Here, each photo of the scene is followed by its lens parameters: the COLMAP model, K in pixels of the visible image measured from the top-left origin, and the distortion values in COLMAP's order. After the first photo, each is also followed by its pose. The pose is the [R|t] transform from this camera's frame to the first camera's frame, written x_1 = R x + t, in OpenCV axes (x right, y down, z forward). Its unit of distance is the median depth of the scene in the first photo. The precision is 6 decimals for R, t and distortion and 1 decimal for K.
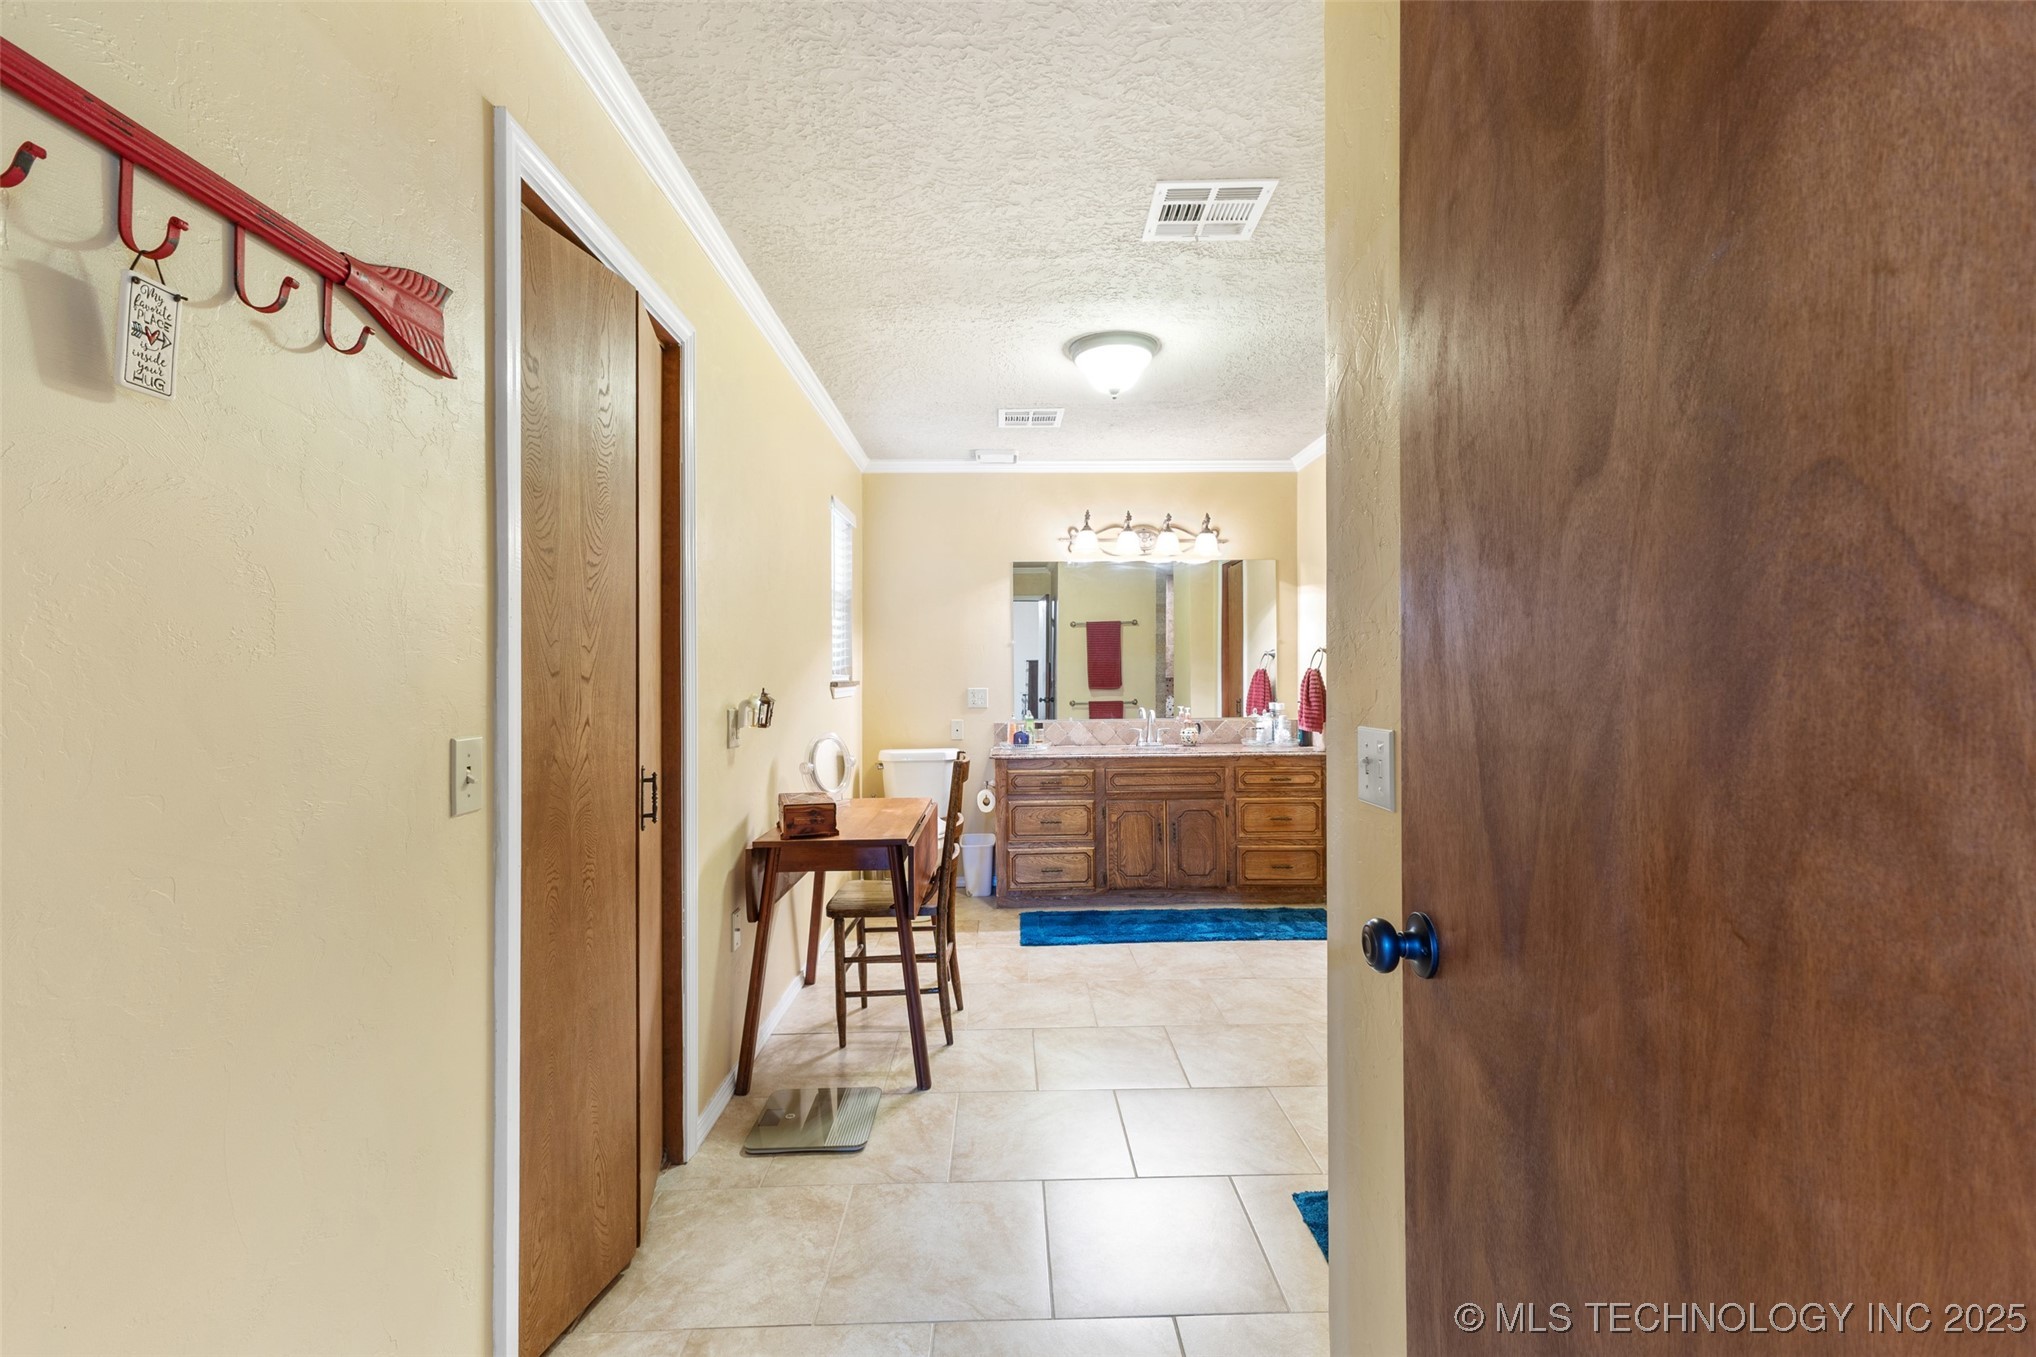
lens RADIAL K [[874.2, 0, 1021.2], [0, 874.2, 674.2], [0, 0, 1]] dist [0.007428, -0.000829]
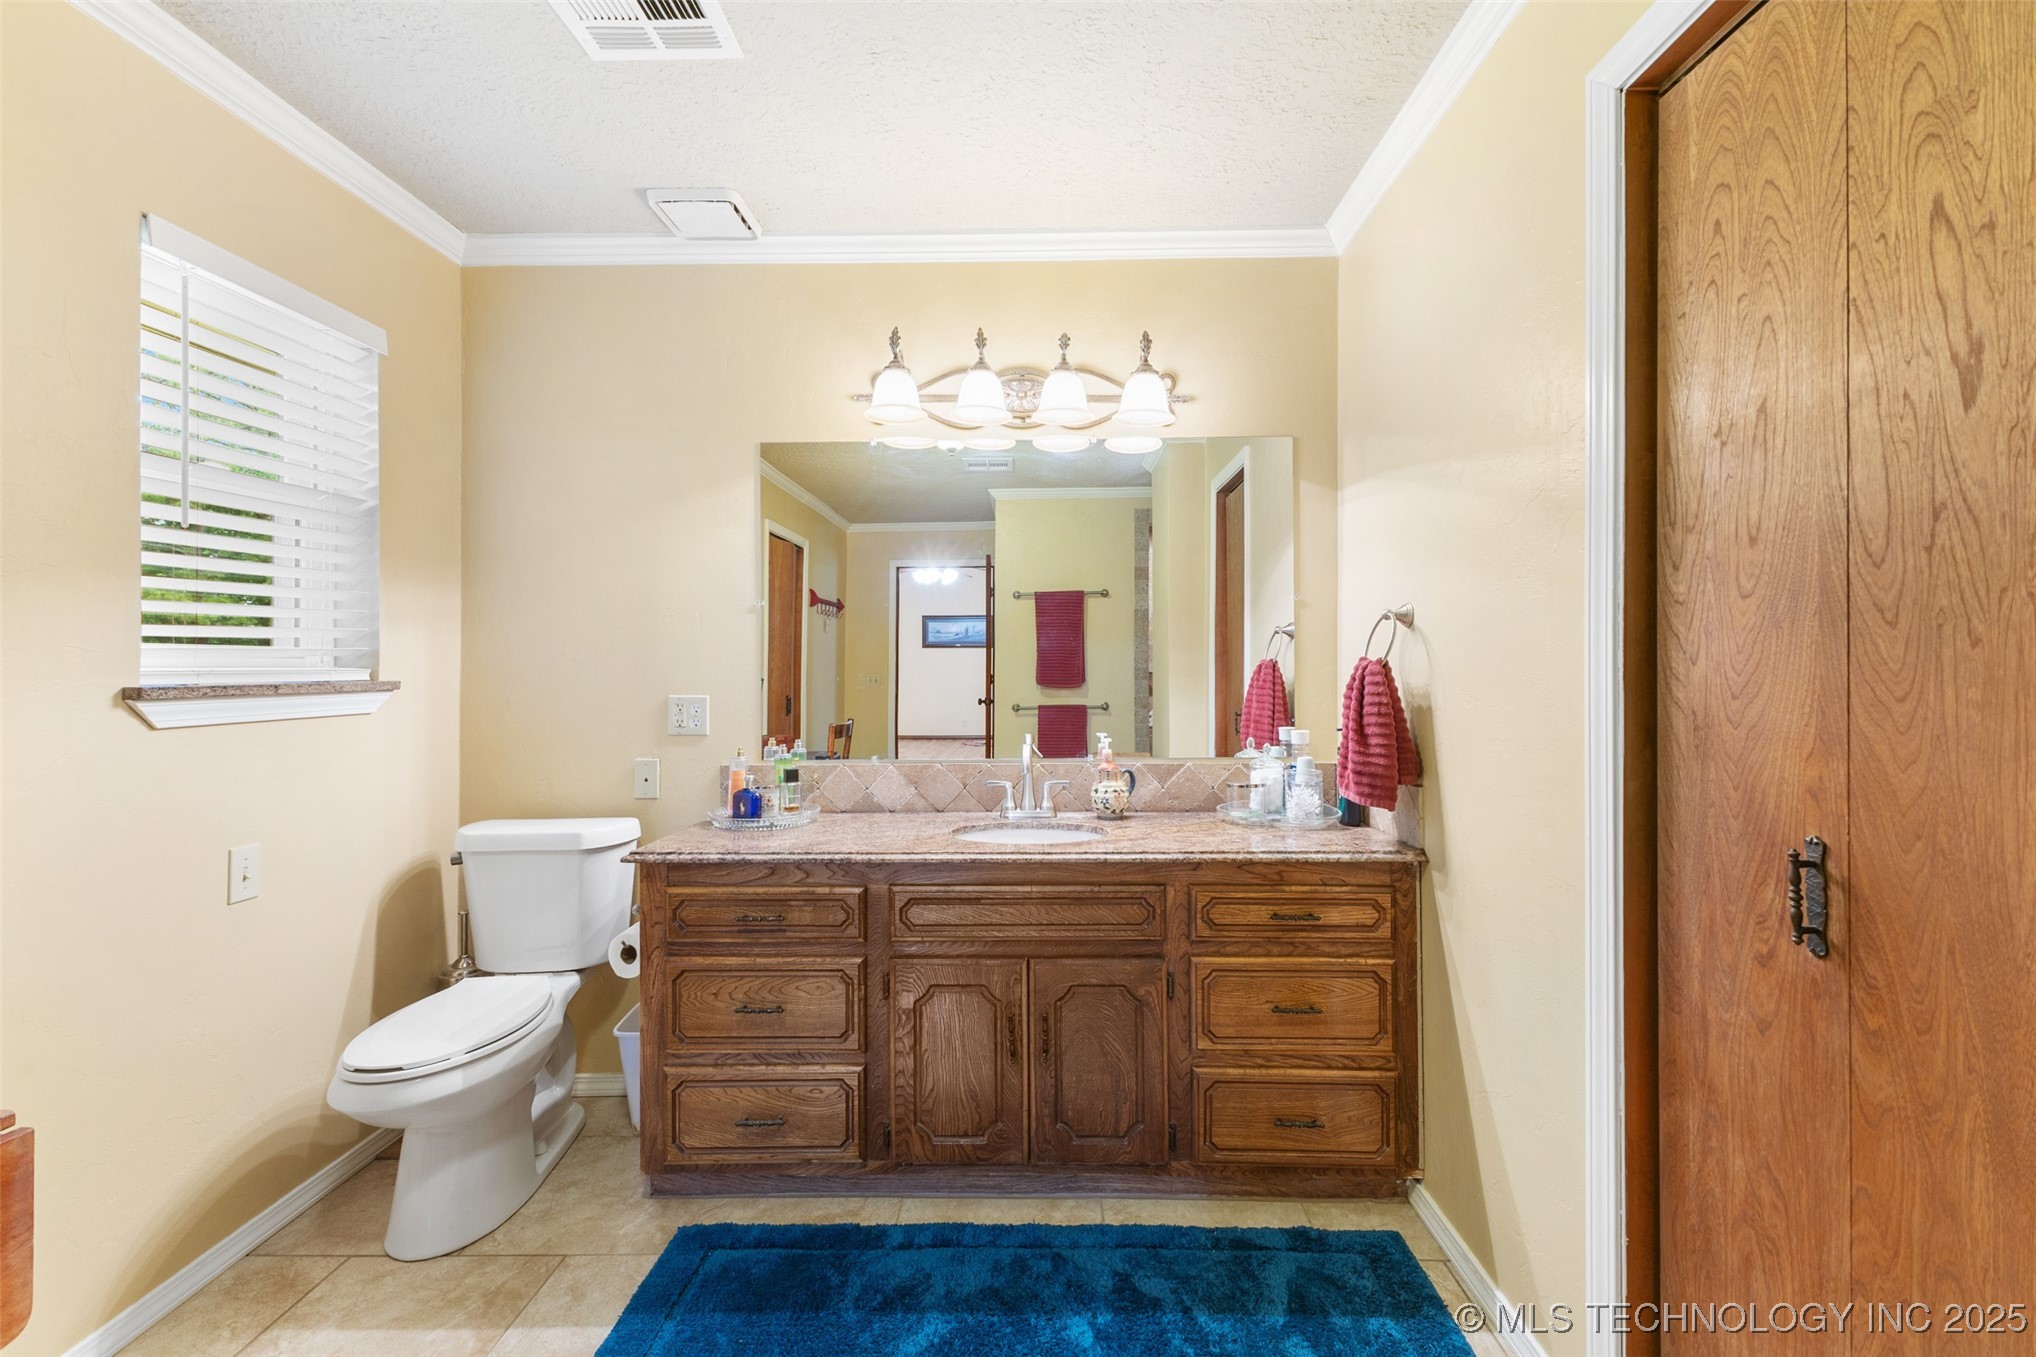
lens RADIAL K [[890.7, 0, 1015.3], [0, 890.7, 661.2], [0, 0, 1]] dist [0.015797, 0.000084]
pose [[0.999028, 0.003391, -0.043939, 0.178081], [-0.003567, 0.999986, -0.003924, -0.002685], [0.043925, 0.004076, 0.999027, 0.556409]]
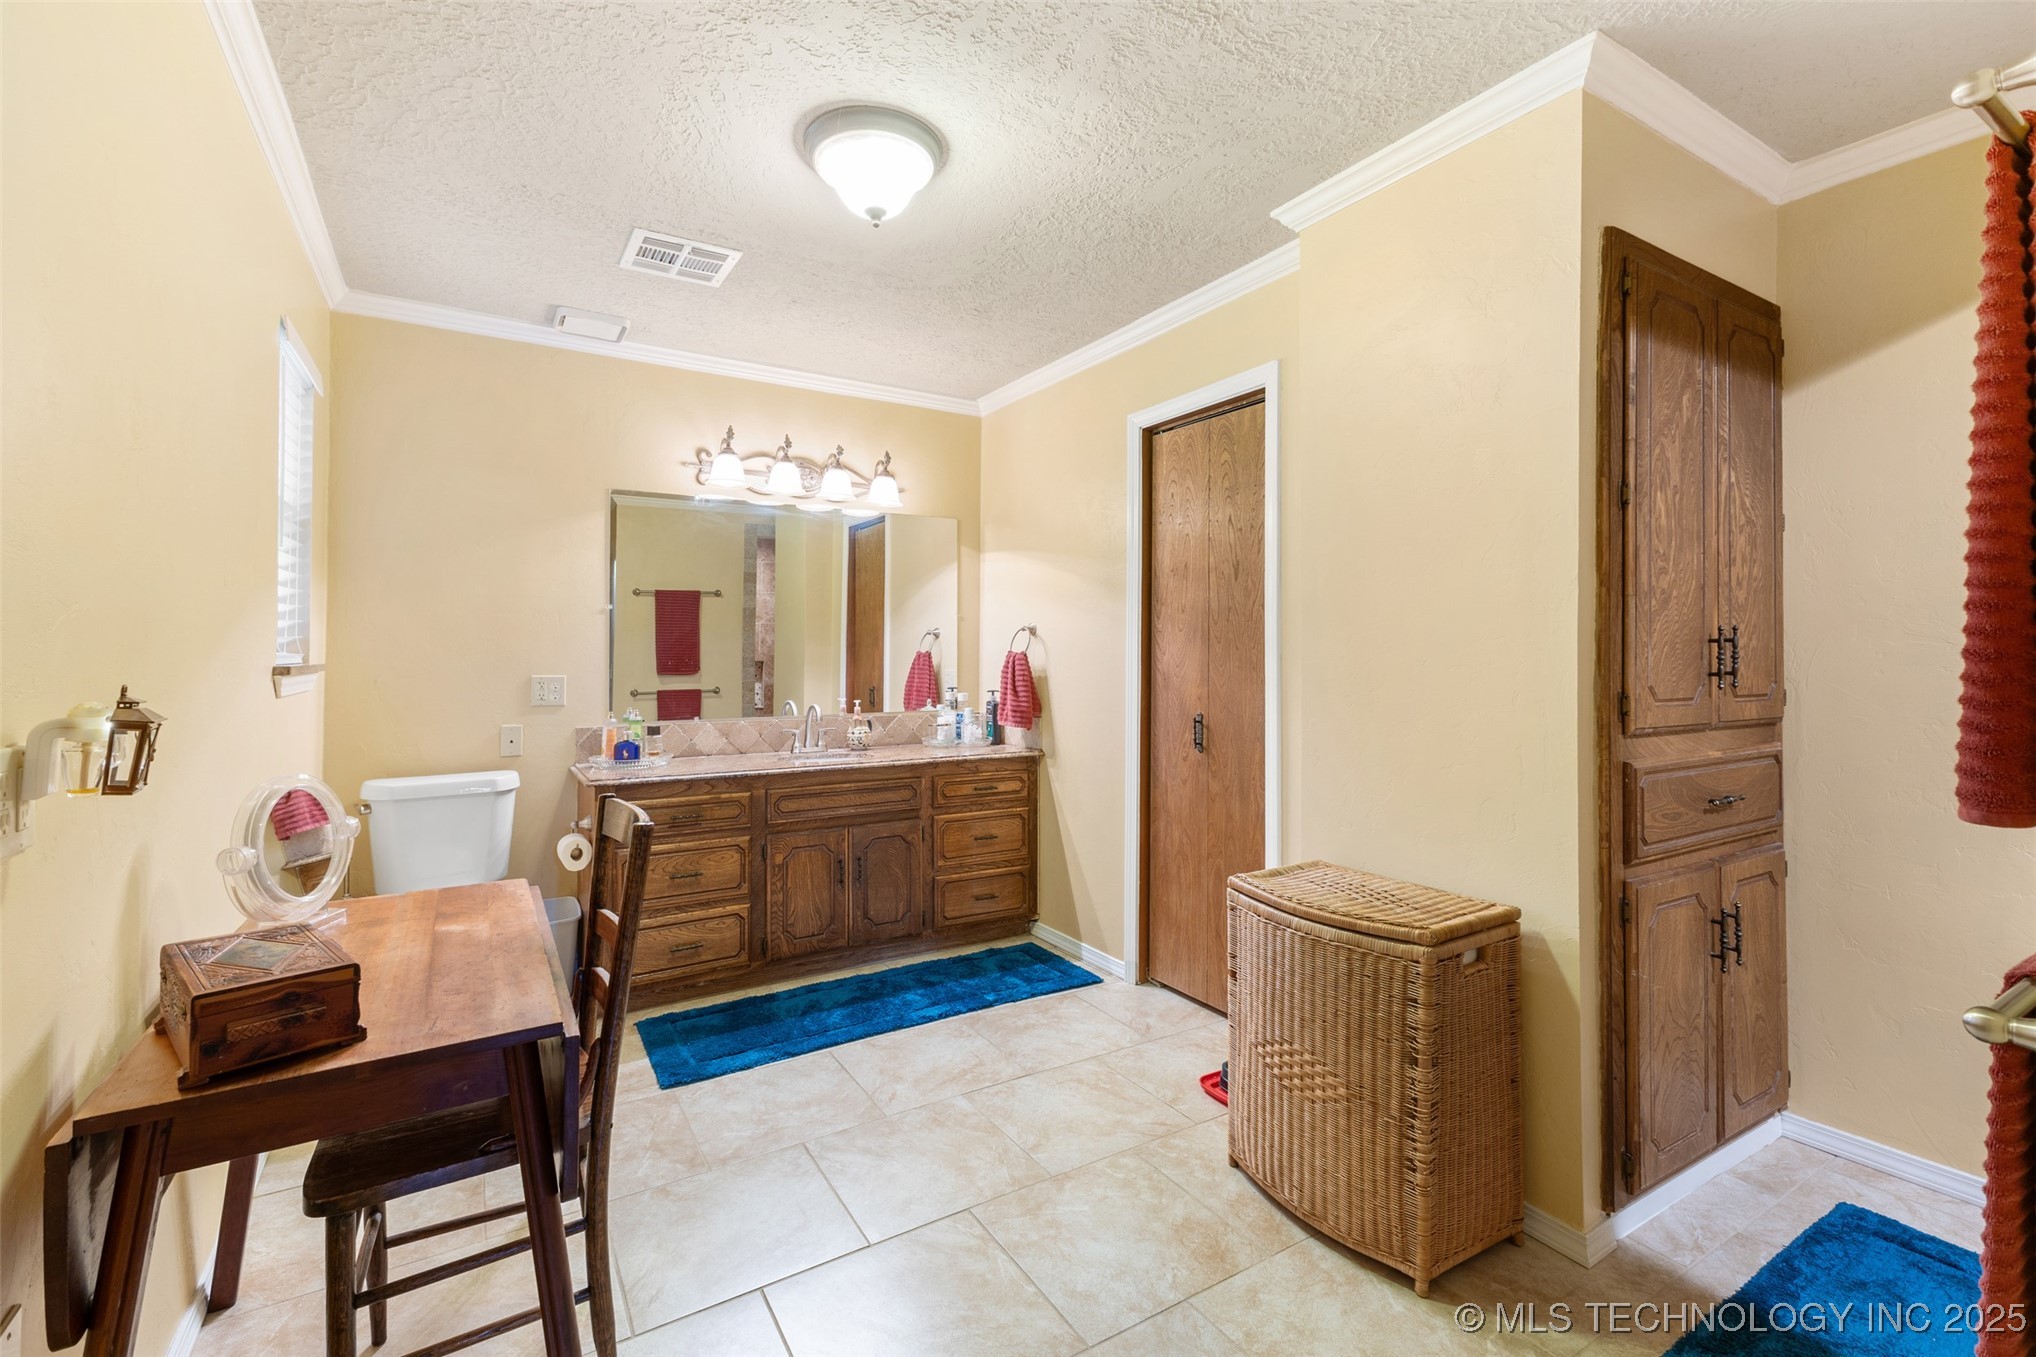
lens RADIAL K [[888.0, 0, 1015.4], [0, 888.0, 646.9], [0, 0, 1]] dist [0.008620, 0.000000]
pose [[0.865012, 0.013406, 0.501573, -0.091535], [-0.007529, 0.999877, -0.013740, 0.001028], [-0.501695, 0.008109, 0.865006, 0.278234]]
